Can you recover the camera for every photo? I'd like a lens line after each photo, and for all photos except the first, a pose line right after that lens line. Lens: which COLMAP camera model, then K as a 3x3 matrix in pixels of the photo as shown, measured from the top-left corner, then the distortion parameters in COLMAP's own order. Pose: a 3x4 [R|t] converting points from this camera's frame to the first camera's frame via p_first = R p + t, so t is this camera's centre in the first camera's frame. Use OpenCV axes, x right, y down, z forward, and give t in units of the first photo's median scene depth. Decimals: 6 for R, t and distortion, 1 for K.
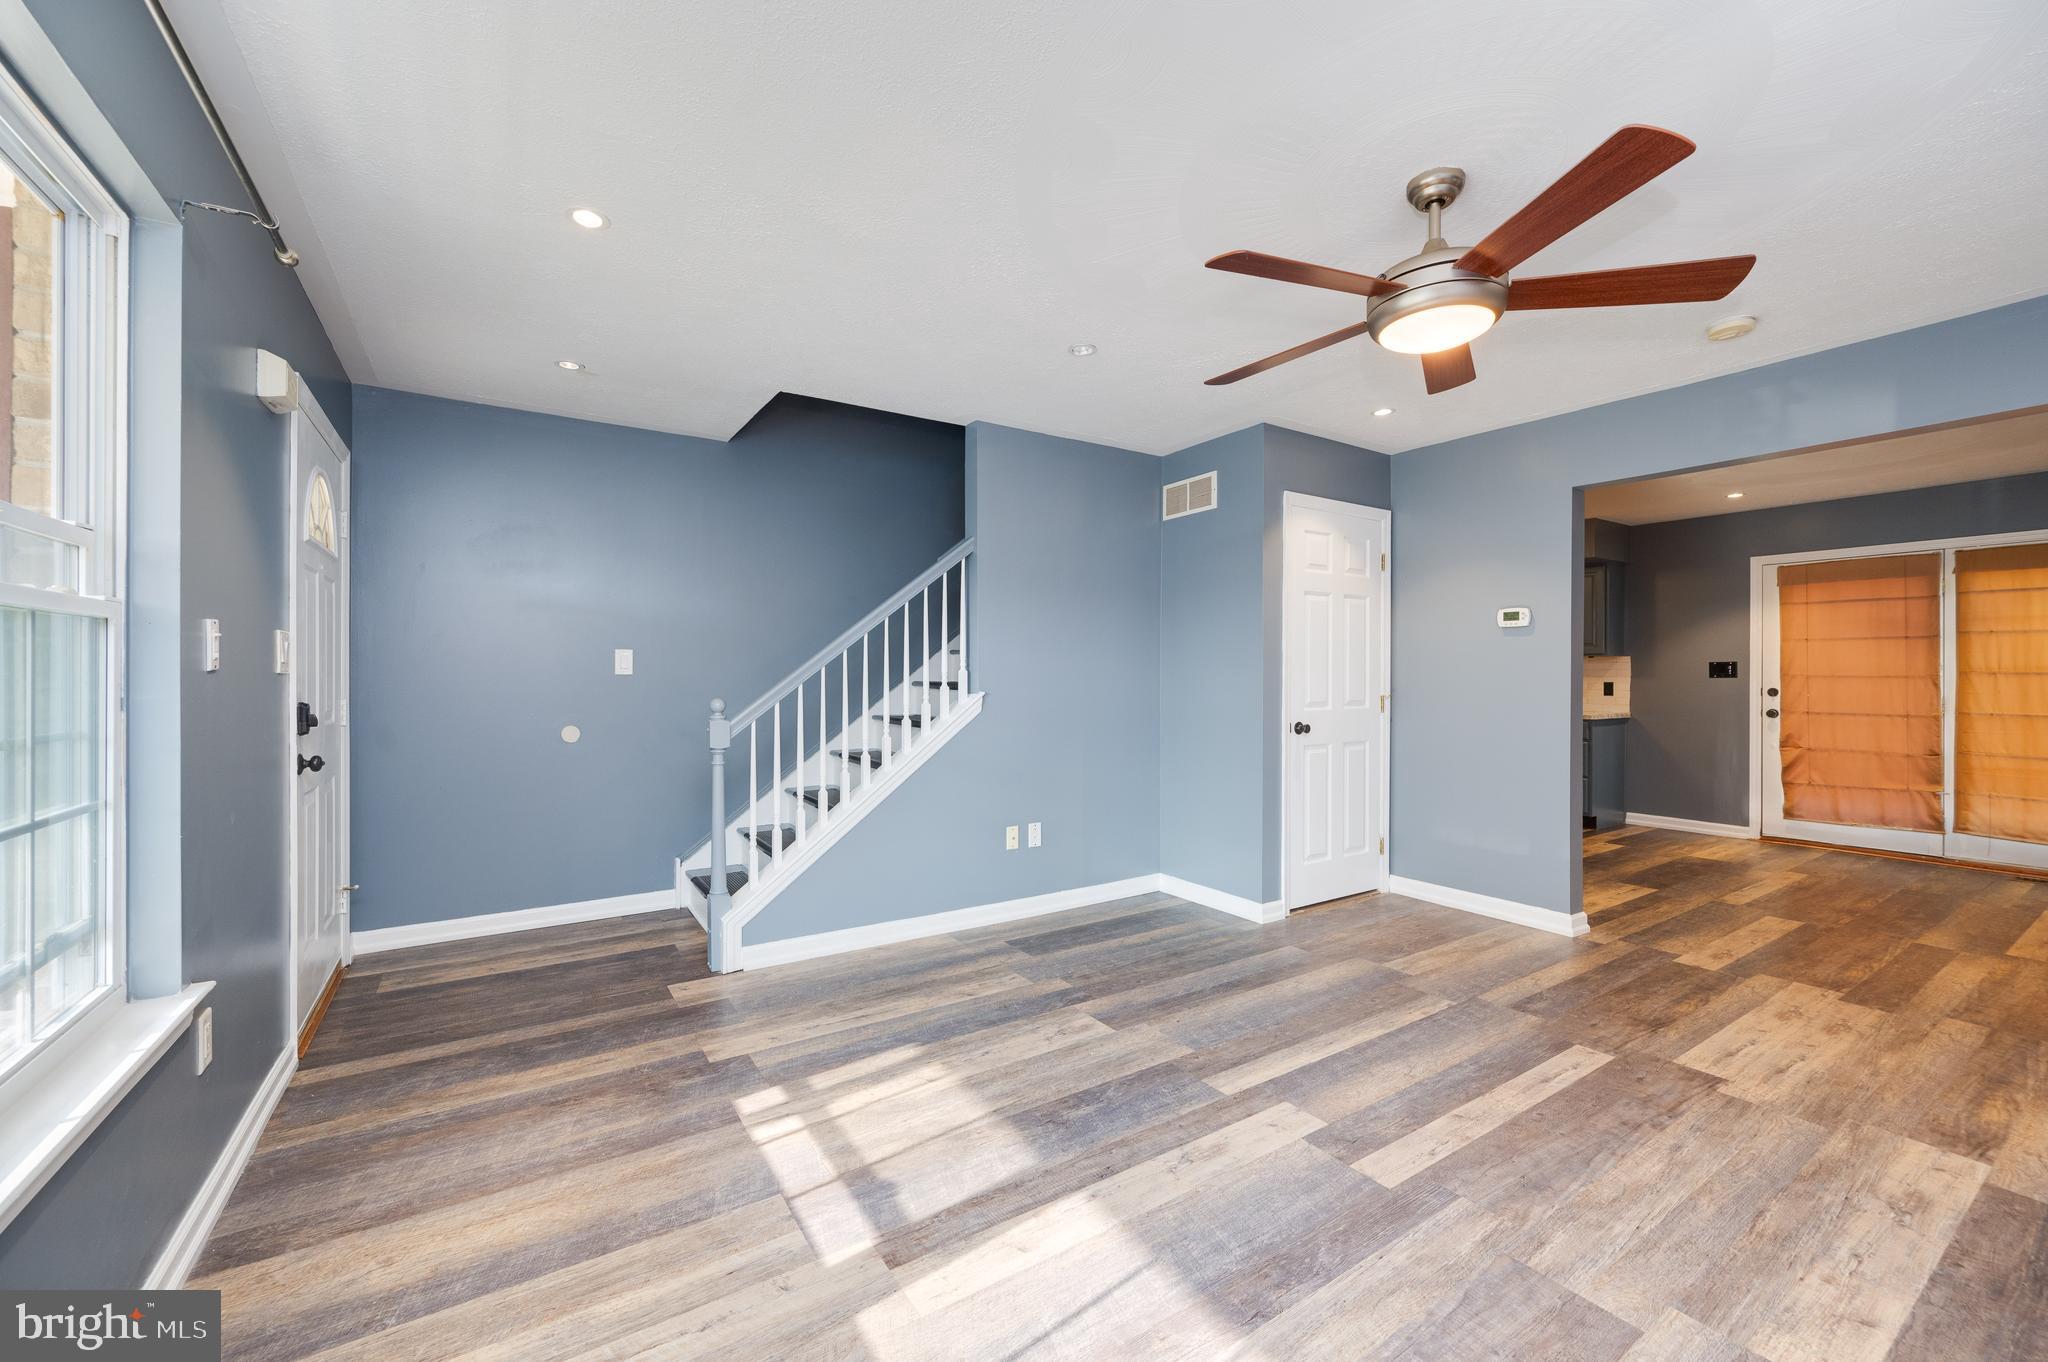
lens RADIAL K [[807.1, 0, 1024.0], [0, 807.1, 681.0], [0, 0, 1]] dist [-0.000117, -0.000075]
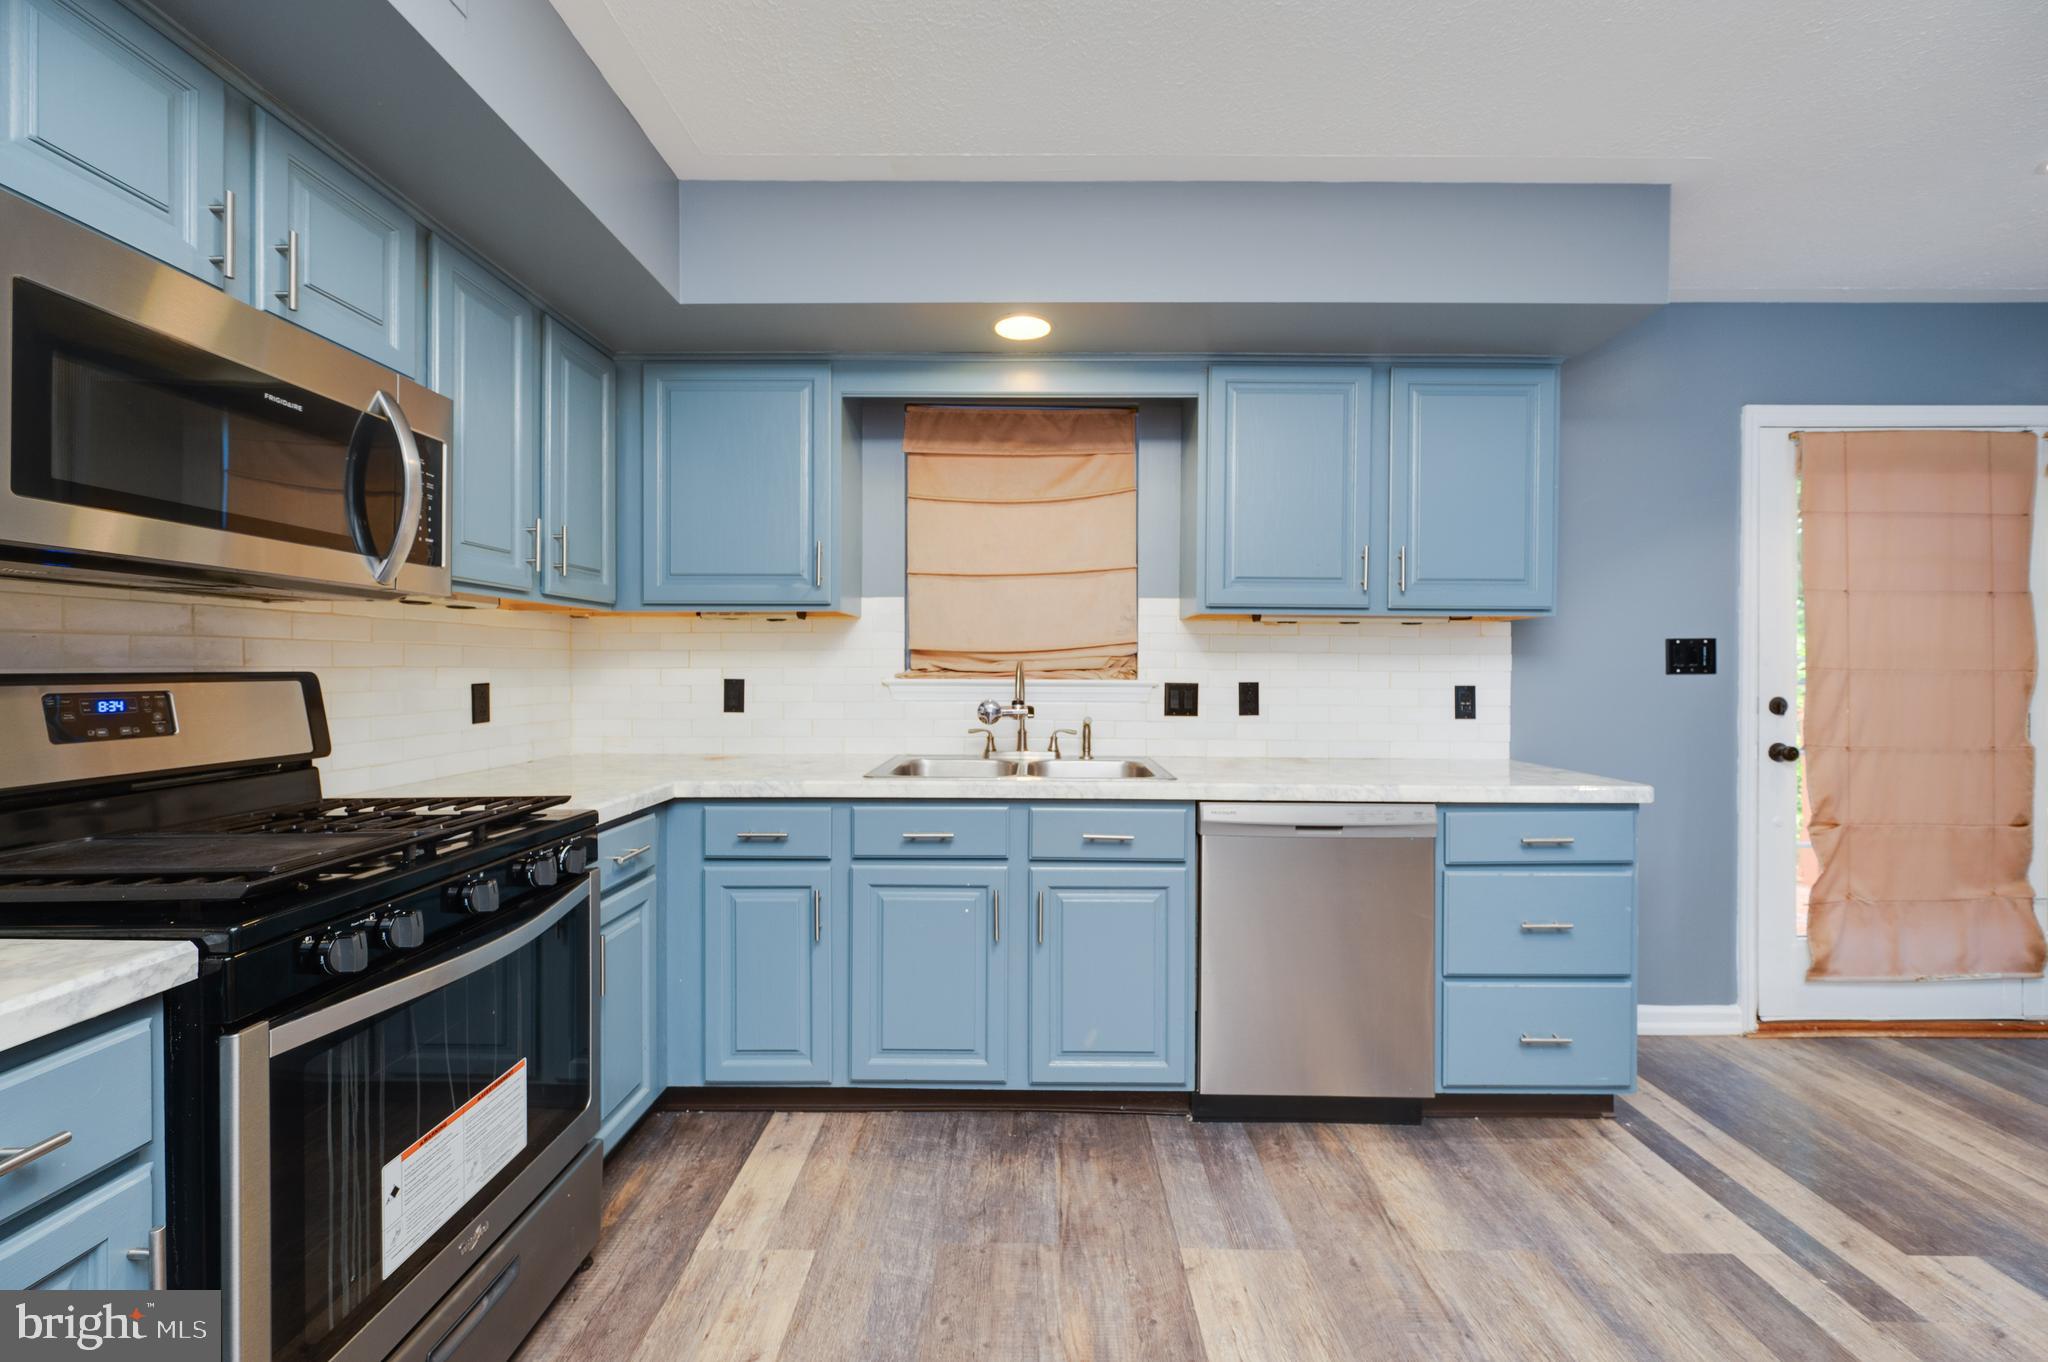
lens RADIAL K [[807.1, 0, 1024.0], [0, 807.1, 681.0], [0, 0, 1]] dist [-0.000117, -0.000075]
pose [[0.547883, -0.007636, 0.836520, 0.310563], [0.001912, 0.999967, 0.007876, -0.004781], [-0.836553, -0.002715, 0.547879, 1.106538]]
